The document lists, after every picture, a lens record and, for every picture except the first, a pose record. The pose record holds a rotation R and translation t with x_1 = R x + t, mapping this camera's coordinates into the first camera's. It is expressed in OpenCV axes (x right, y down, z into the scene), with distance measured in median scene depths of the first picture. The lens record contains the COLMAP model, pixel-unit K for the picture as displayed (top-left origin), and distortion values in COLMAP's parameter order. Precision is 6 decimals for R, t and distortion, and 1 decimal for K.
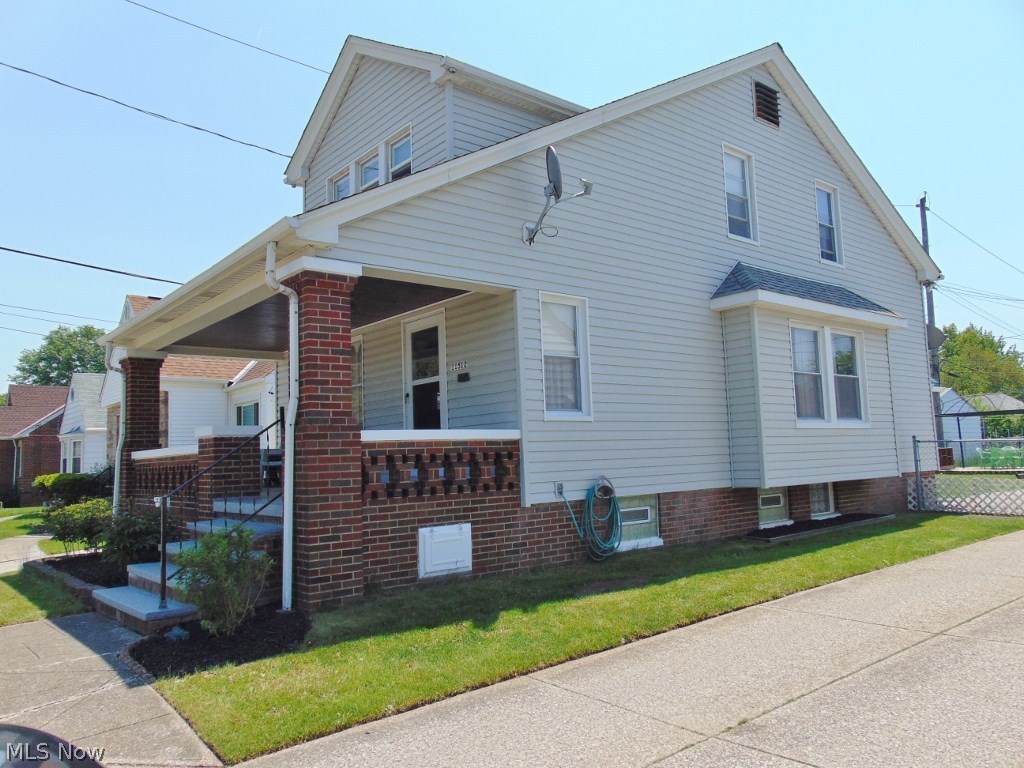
lens RADIAL K [[763.2, 0, 512.0], [0, 763.2, 384.0], [0, 0, 1]] dist [-0.007440, 0.007374]
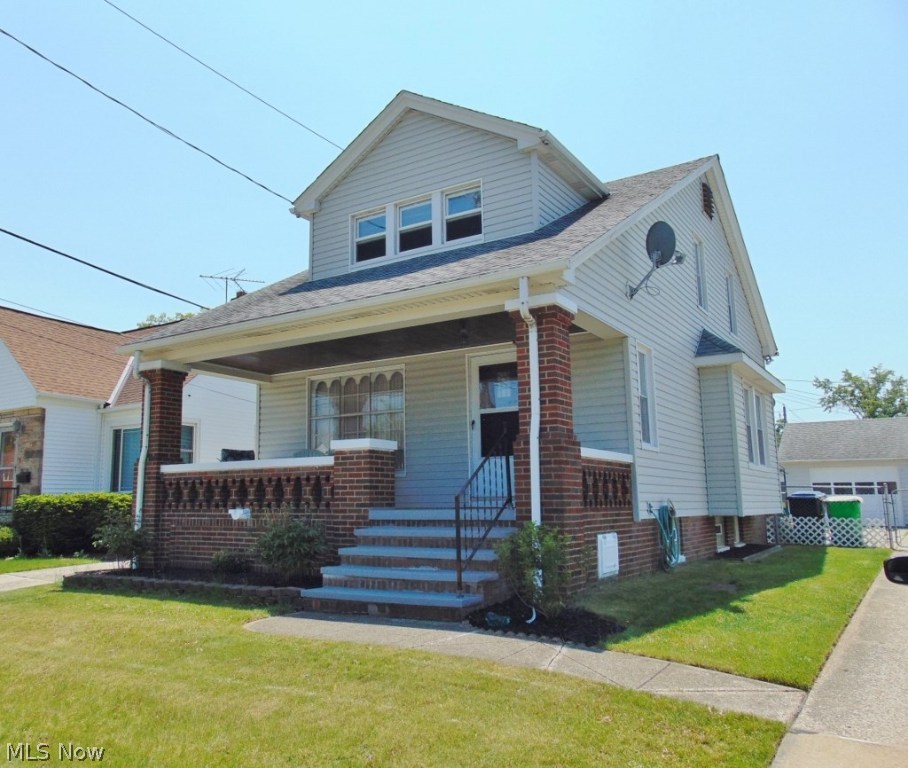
lens RADIAL K [[749.8, 0, 454.0], [0, 749.8, 384.0], [0, 0, 1]] dist [-0.027596, -0.000071]
pose [[0.962120, 0.070570, 0.263335, -0.450262], [-0.053483, 0.996005, -0.071507, 0.038316], [-0.267329, 0.054715, 0.962051, -0.029447]]
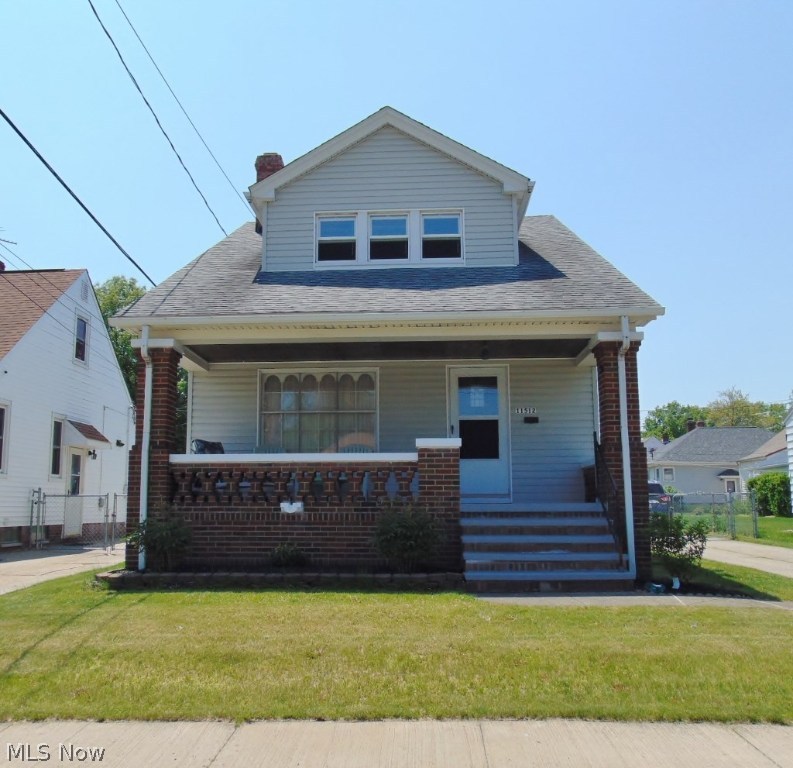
lens RADIAL K [[775.5, 0, 396.5], [0, 775.5, 384.0], [0, 0, 1]] dist [-0.002640, 0.000248]
pose [[0.705146, 0.147385, 0.693575, -1.065692], [-0.094923, 0.988976, -0.113652, 0.095675], [-0.702680, 0.014305, 0.711362, 0.185407]]
